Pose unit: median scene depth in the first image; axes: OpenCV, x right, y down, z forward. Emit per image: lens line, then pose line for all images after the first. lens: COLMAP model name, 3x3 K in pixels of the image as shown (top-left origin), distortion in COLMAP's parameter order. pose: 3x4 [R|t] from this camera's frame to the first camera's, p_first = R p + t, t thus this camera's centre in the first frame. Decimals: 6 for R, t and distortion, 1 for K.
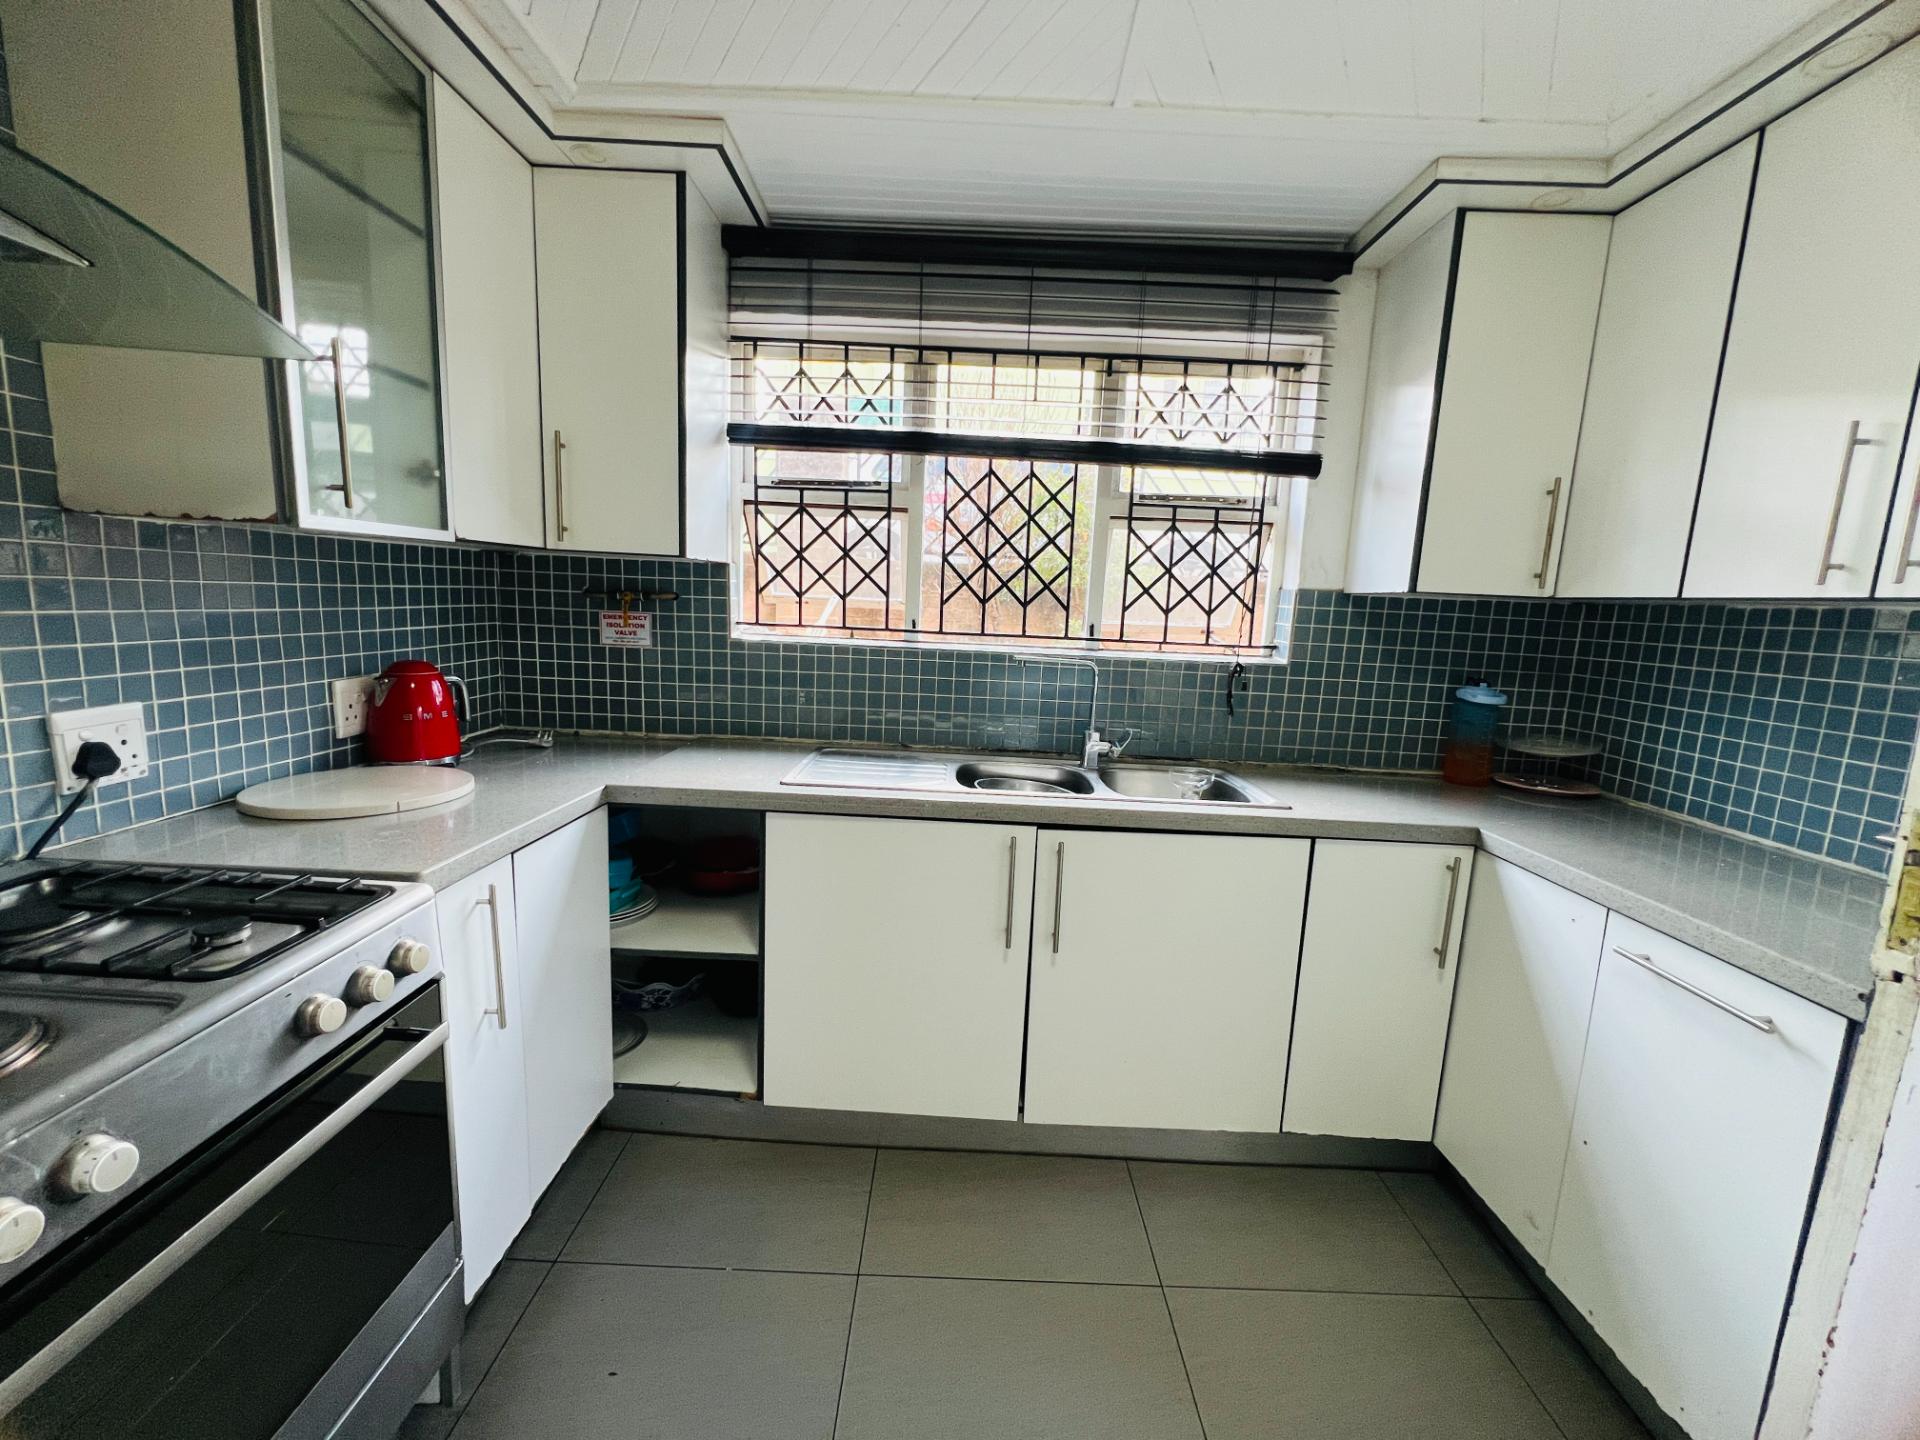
lens RADIAL K [[770.1, 0, 959.1], [0, 770.1, 714.2], [0, 0, 1]] dist [-0.003189, 0.000866]
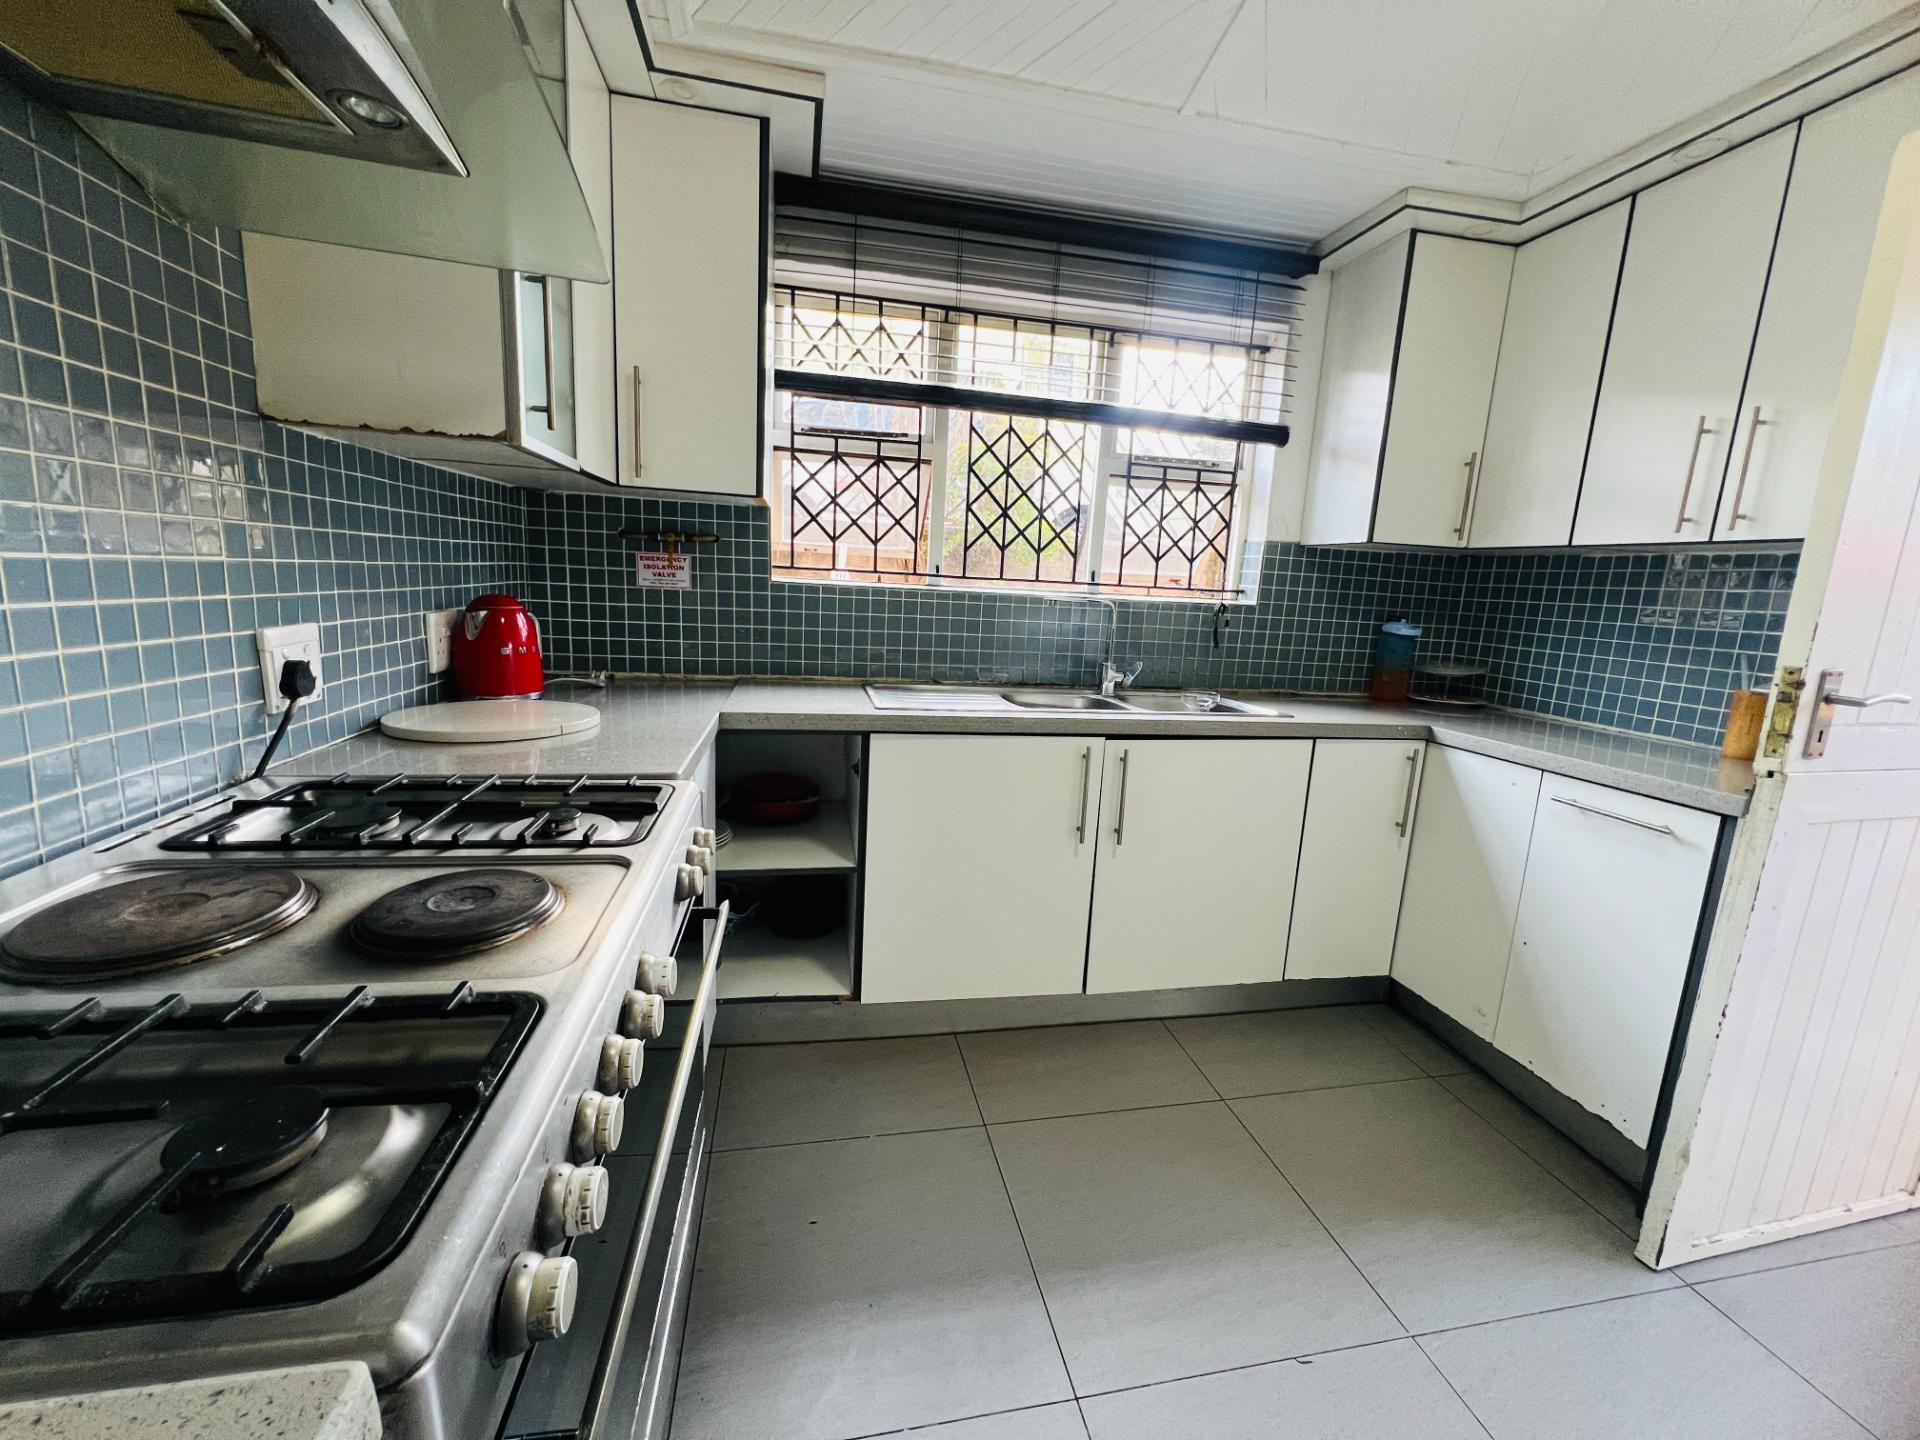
lens RADIAL K [[770.1, 0, 960.9], [0, 770.1, 714.4], [0, 0, 1]] dist [-0.003189, 0.000866]
pose [[0.978210, -0.030495, 0.205365, -0.318828], [0.022563, 0.998910, 0.040853, 0.053317], [-0.206387, -0.035329, 0.977832, -0.084231]]
